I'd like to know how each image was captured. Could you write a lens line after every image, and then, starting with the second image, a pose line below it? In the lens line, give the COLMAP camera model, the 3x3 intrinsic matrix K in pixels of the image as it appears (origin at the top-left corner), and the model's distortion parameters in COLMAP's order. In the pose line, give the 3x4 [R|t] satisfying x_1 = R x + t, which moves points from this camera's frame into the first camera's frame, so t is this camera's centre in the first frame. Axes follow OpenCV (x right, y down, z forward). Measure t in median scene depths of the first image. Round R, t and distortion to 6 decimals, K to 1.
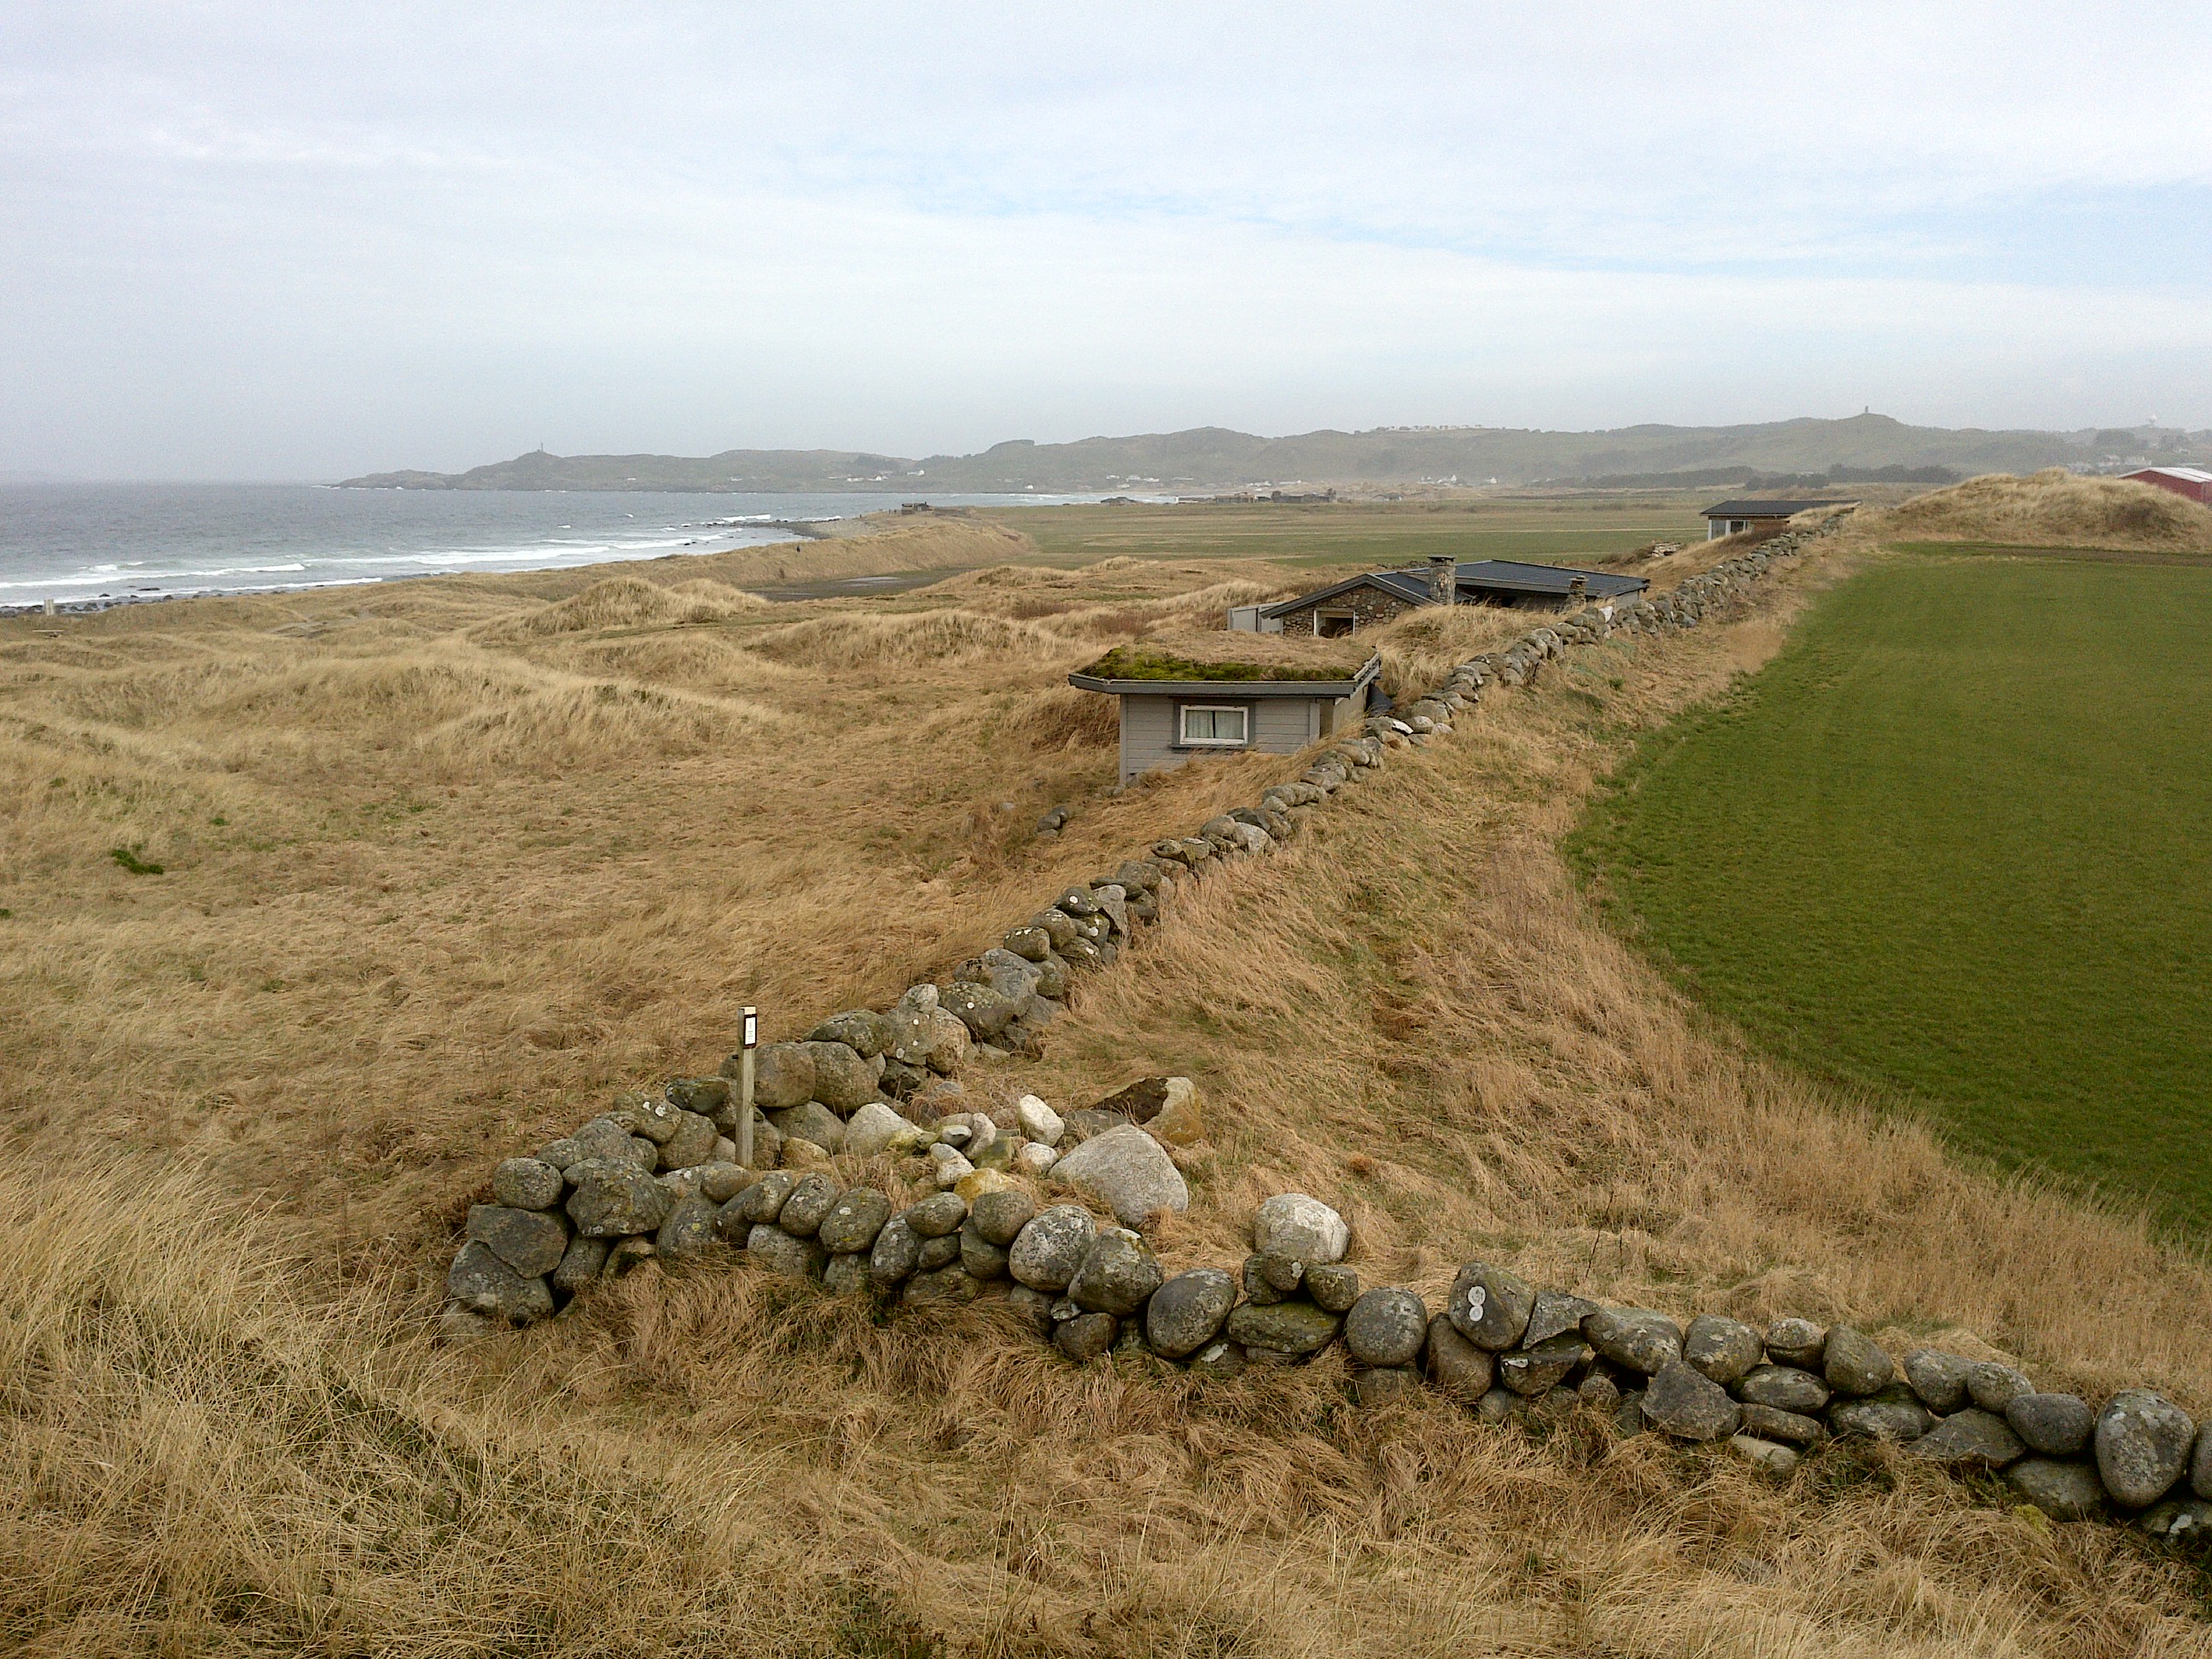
lens RADIAL K [[2025.7, 0, 1110.9], [0, 2025.7, 836.8], [0, 0, 1]] dist [0.129765, -0.205326]
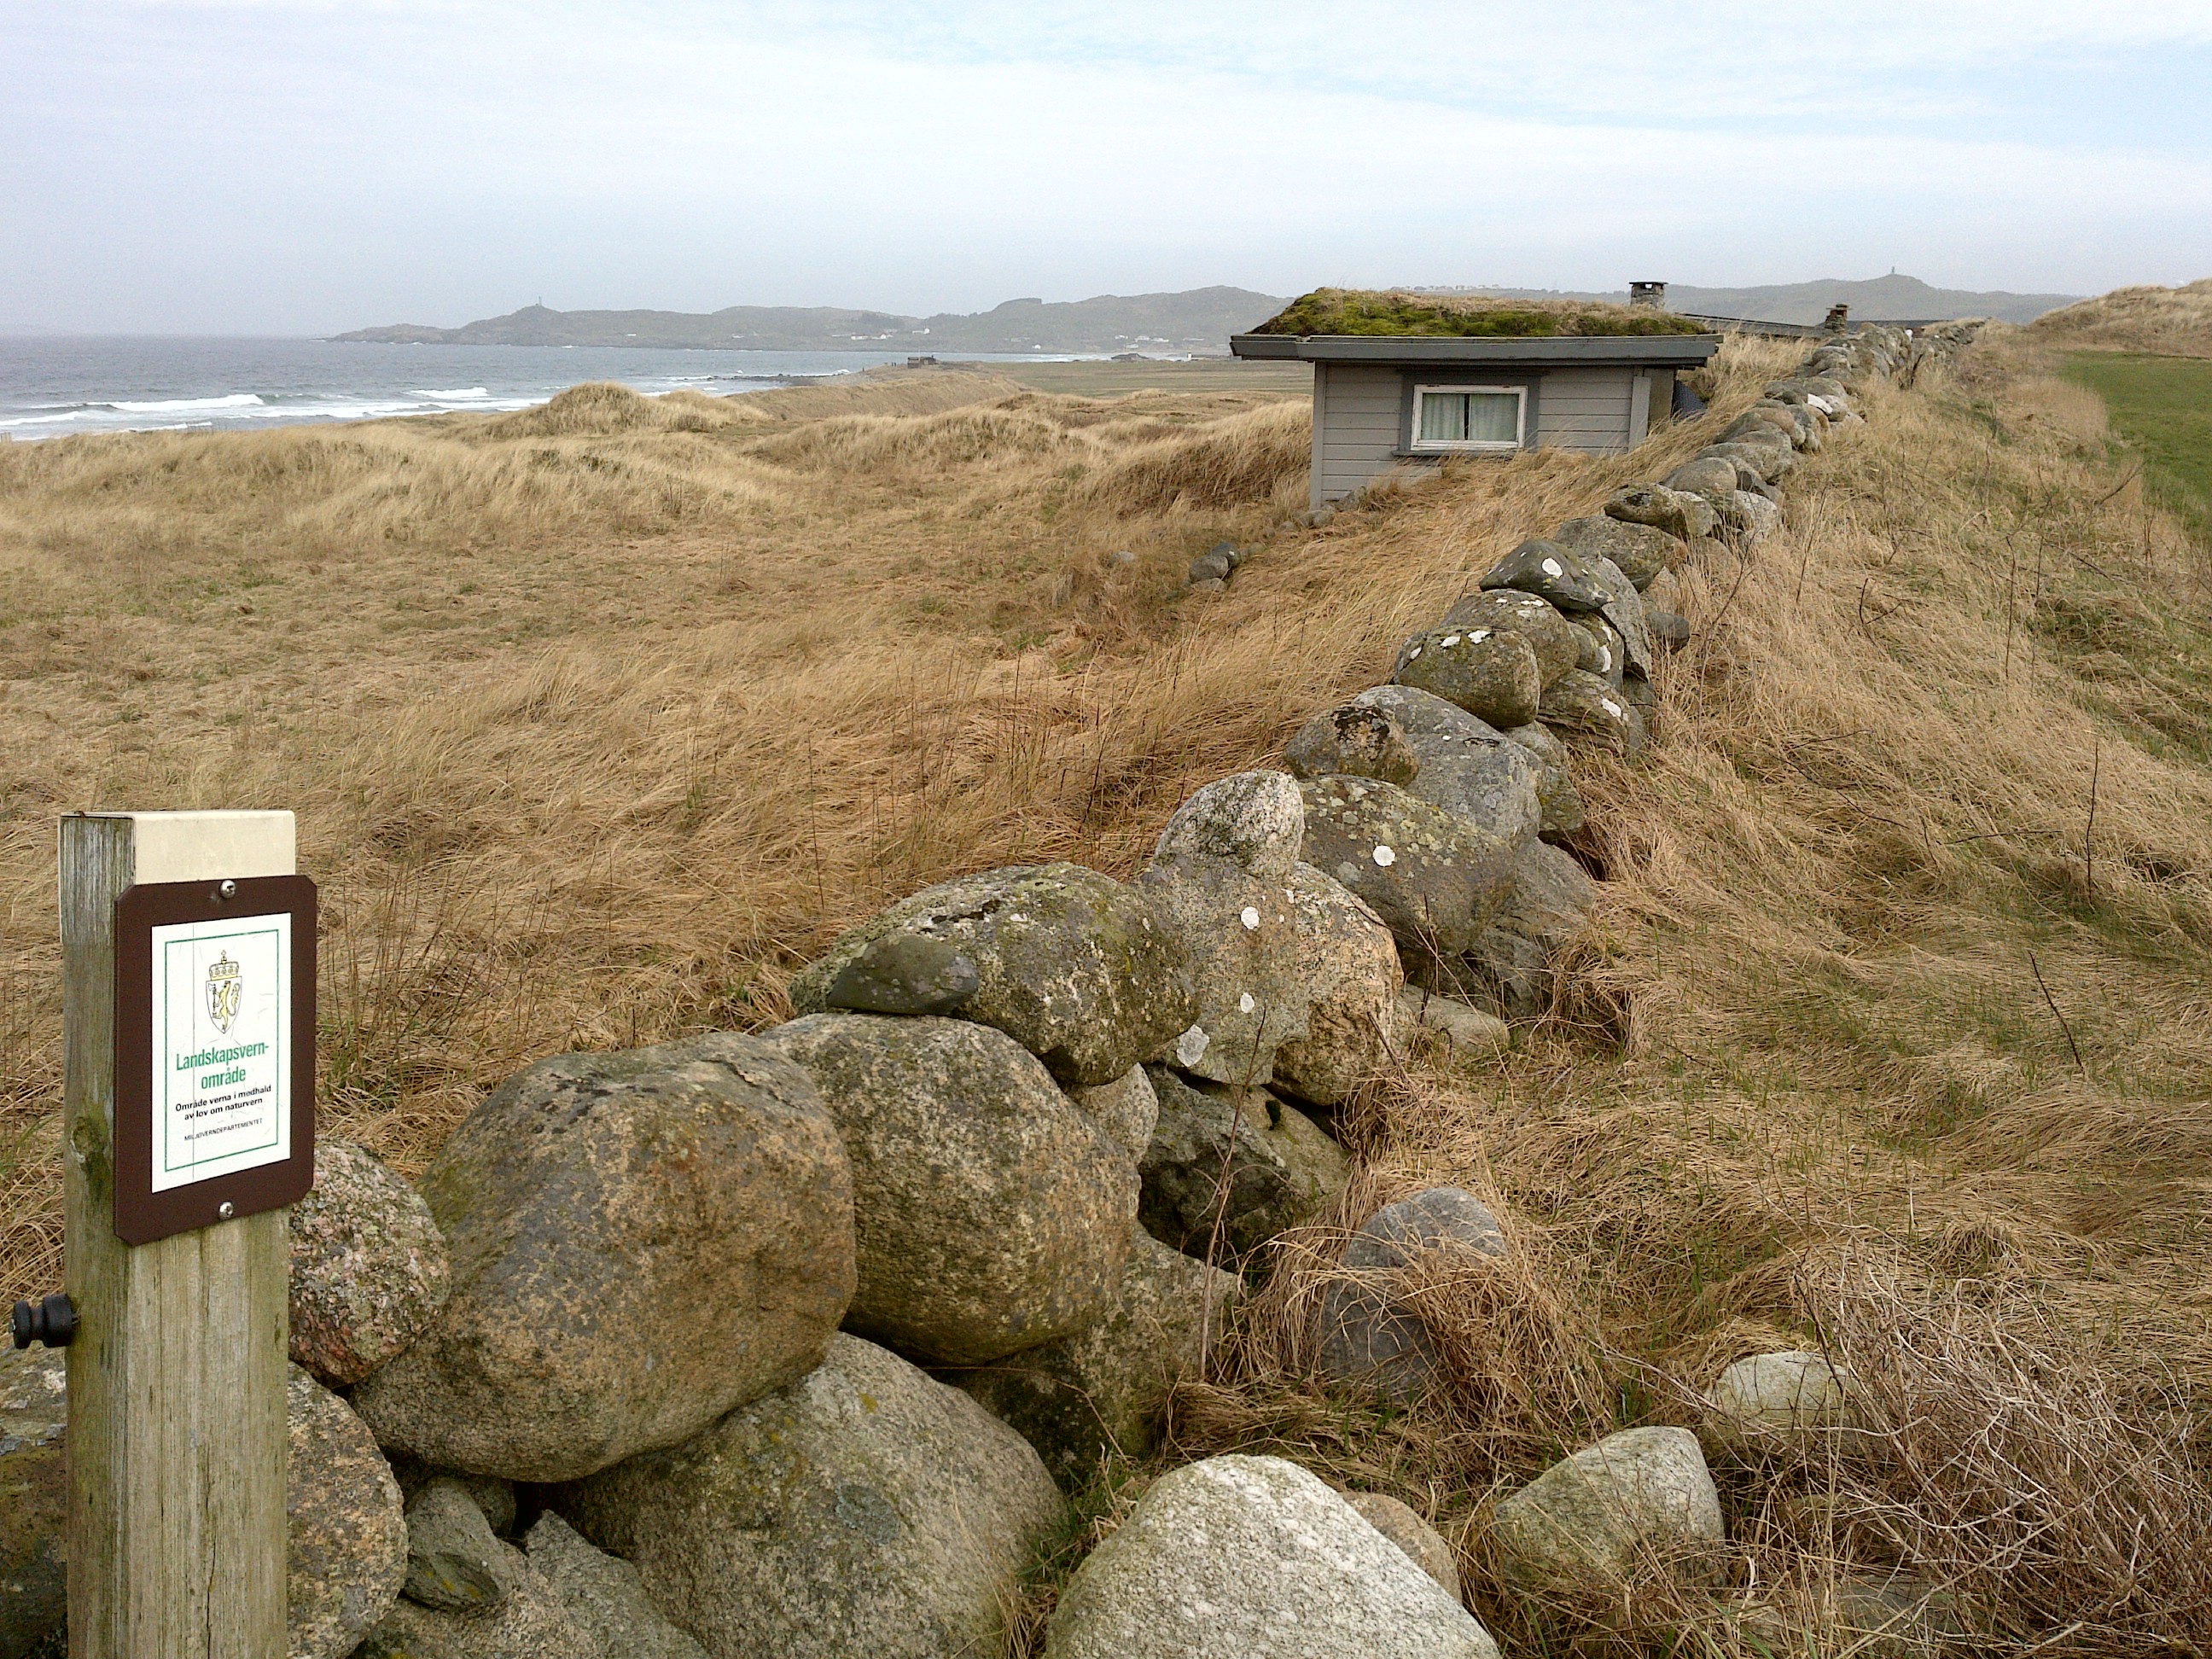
lens RADIAL K [[2025.7, 0, 1110.9], [0, 2025.7, 836.8], [0, 0, 1]] dist [0.129765, -0.205326]
pose [[0.999974, 0.006864, -0.002167, -0.037979], [-0.006710, 0.997908, 0.064309, 0.022269], [0.002603, -0.064292, 0.997928, 0.255629]]
